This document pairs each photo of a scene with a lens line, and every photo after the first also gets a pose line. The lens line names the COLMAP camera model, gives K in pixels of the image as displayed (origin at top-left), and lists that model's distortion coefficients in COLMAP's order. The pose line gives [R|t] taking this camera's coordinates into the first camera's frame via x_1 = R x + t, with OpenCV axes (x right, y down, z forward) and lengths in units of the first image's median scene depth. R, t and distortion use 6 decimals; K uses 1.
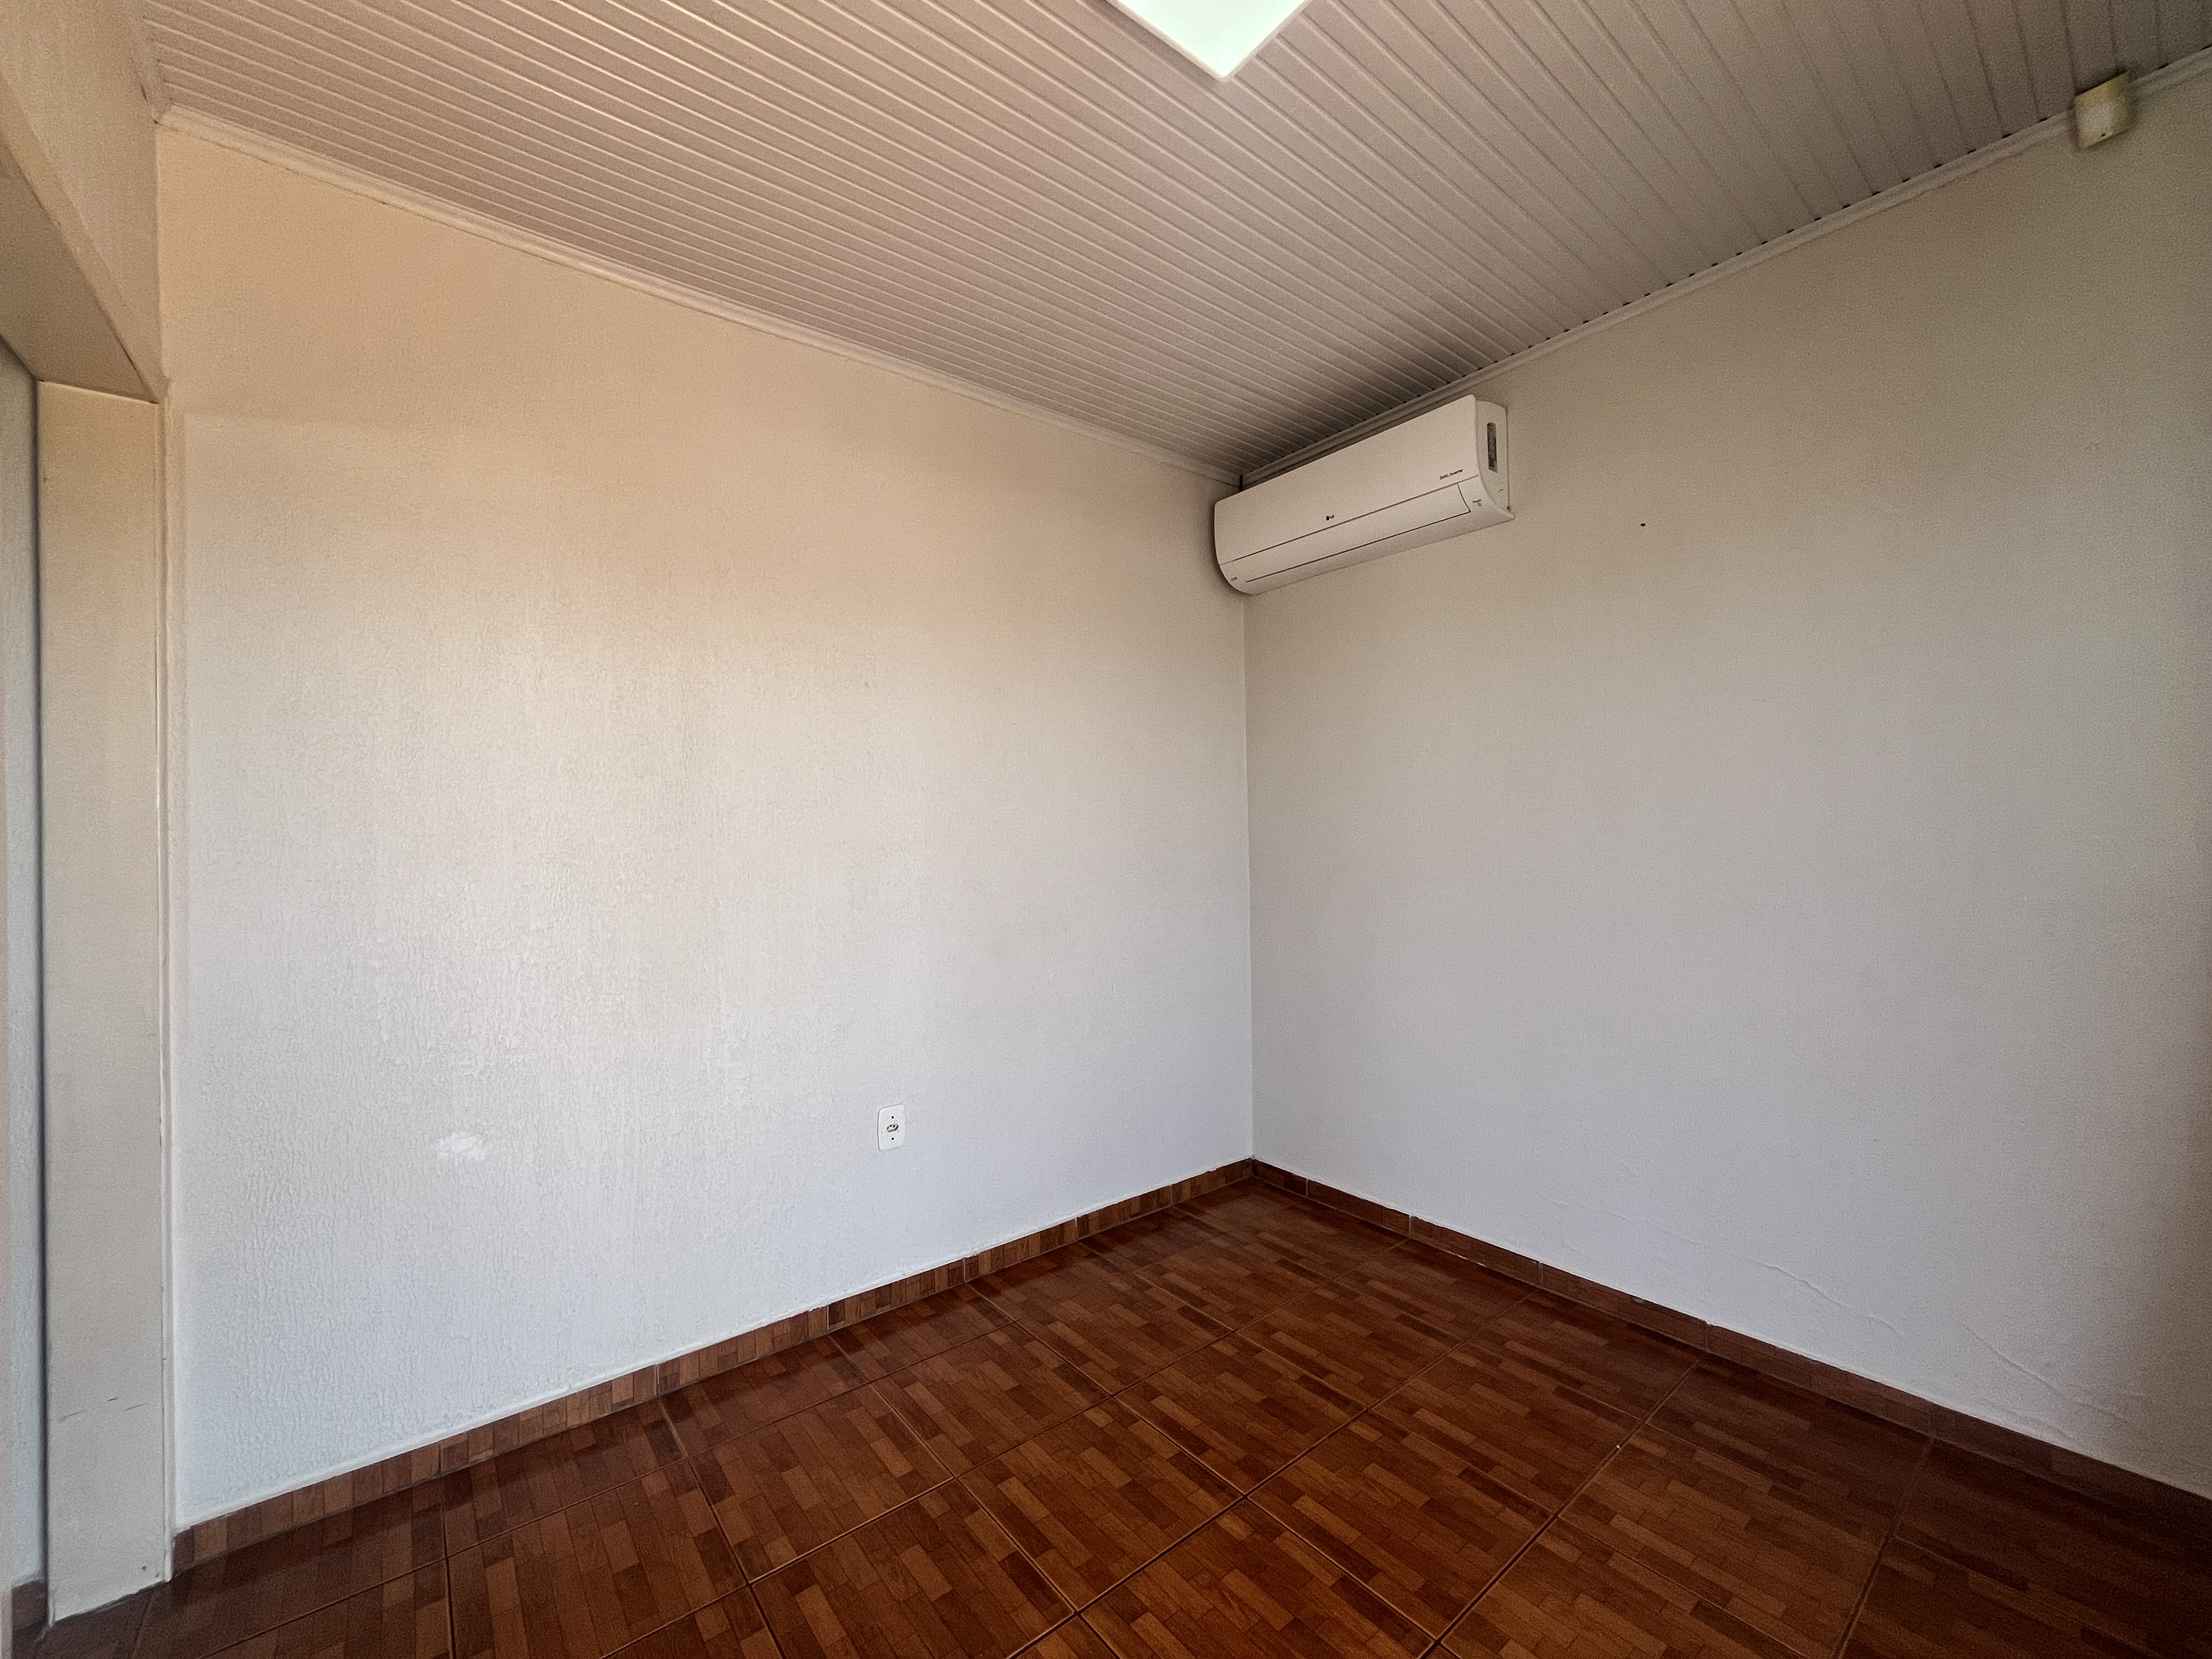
lens RADIAL K [[889.7, 0, 1102.5], [0, 889.7, 832.0], [0, 0, 1]] dist [-0.001187, 0.000213]
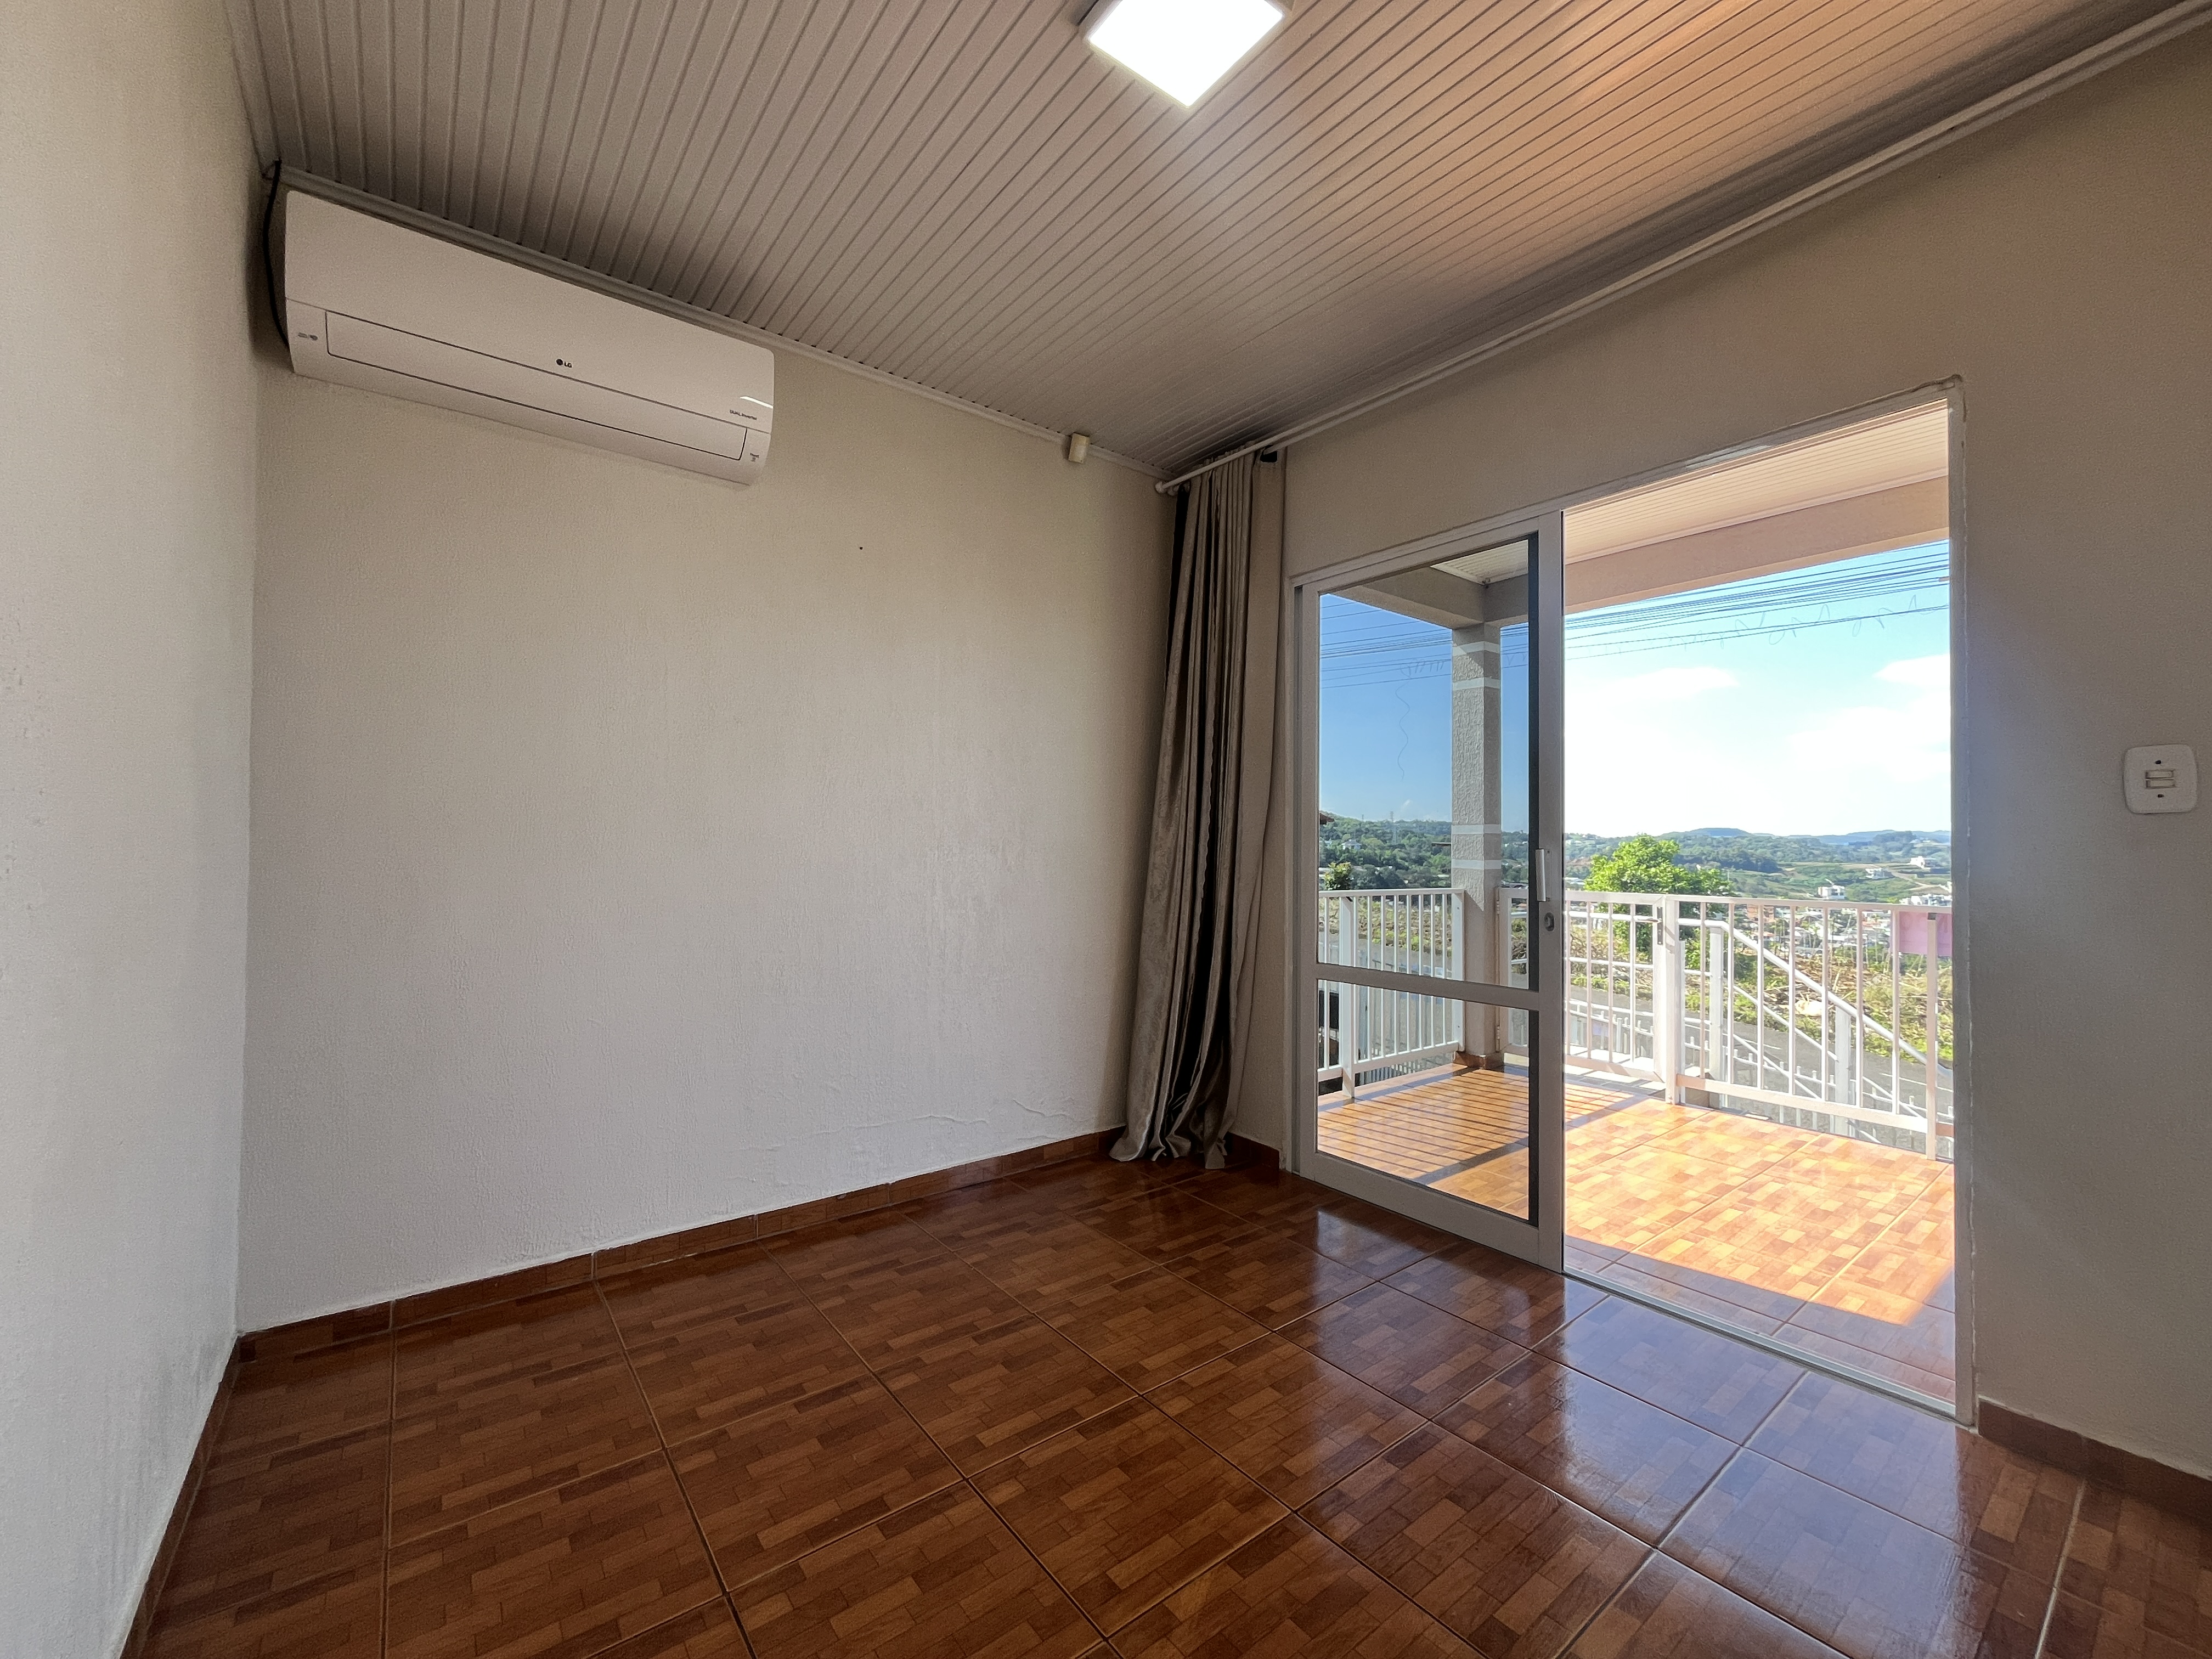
lens RADIAL K [[889.7, 0, 1105.0], [0, 889.7, 829.0], [0, 0, 1]] dist [-0.001187, 0.000213]
pose [[0.014496, 0.042064, 0.999010, -0.623720], [-0.015890, 0.998998, -0.041833, 0.088611], [-0.999769, -0.015267, 0.015150, 0.676901]]
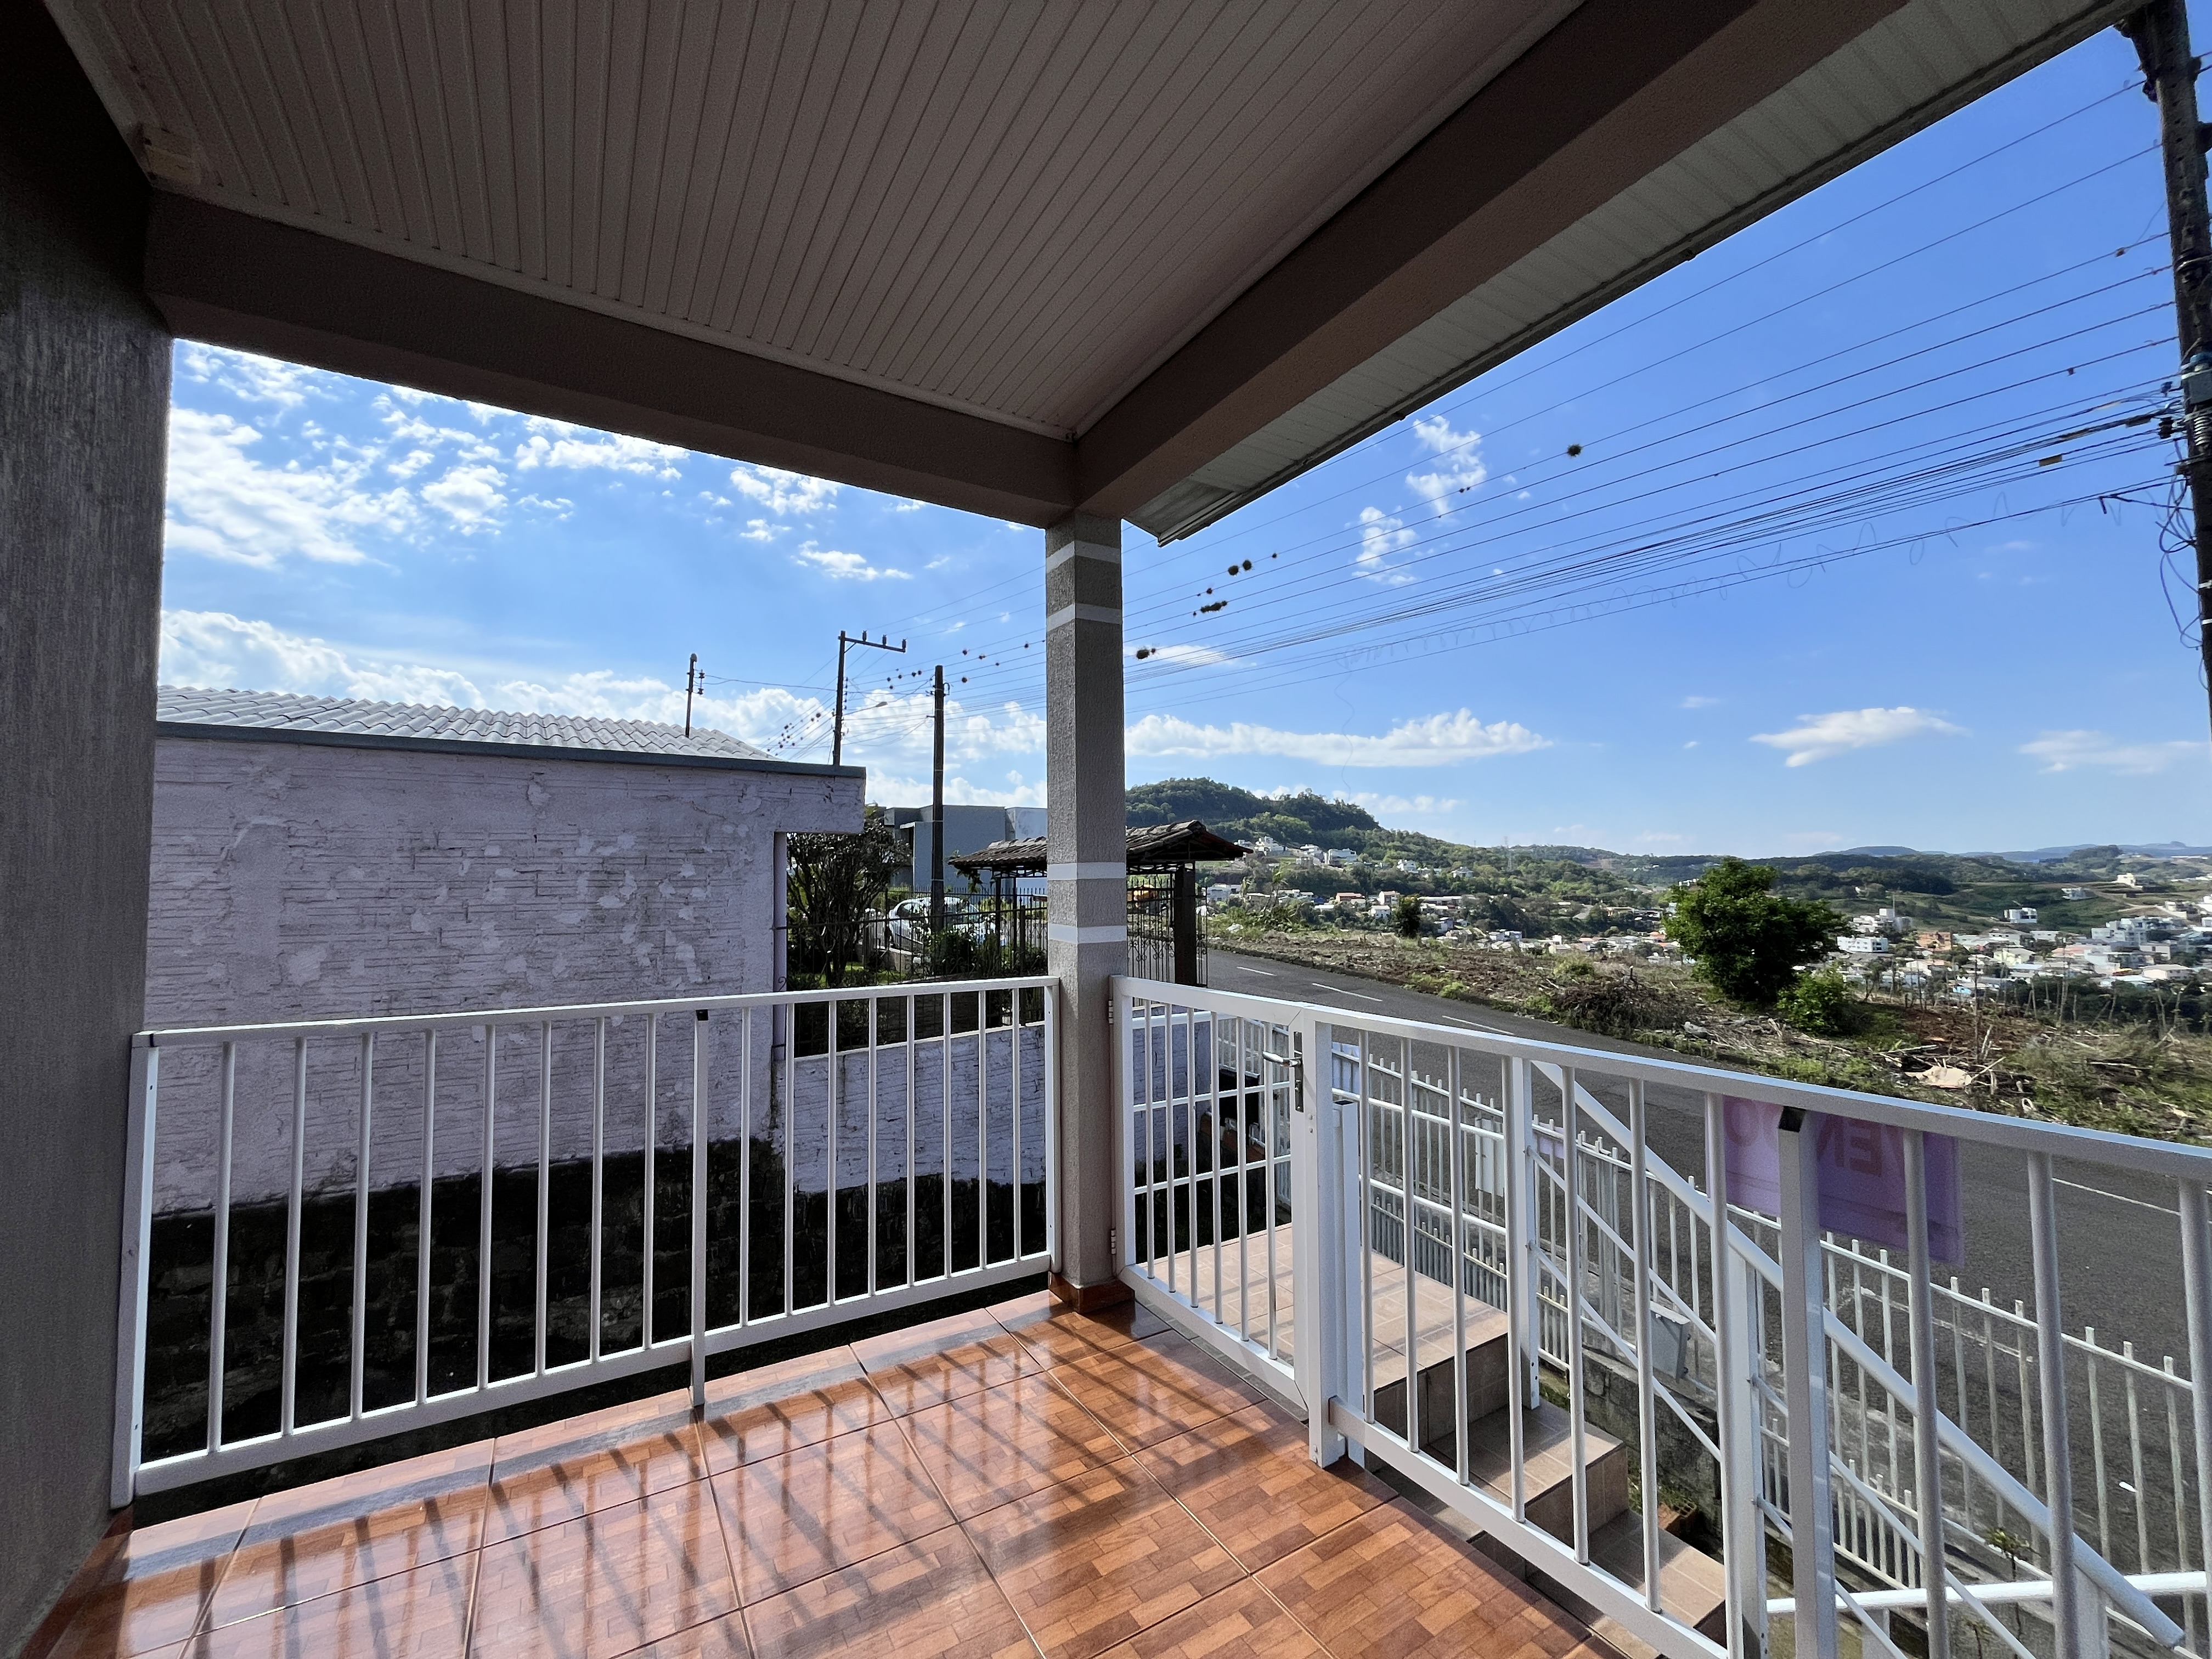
lens RADIAL K [[889.7, 0, 1101.6], [0, 889.7, 832.1], [0, 0, 1]] dist [-0.001187, 0.000213]
pose [[0.129353, 0.073686, 0.988857, -0.333689], [-0.001378, 0.997248, -0.074131, 0.068342], [-0.991598, 0.008226, 0.129099, 0.356980]]
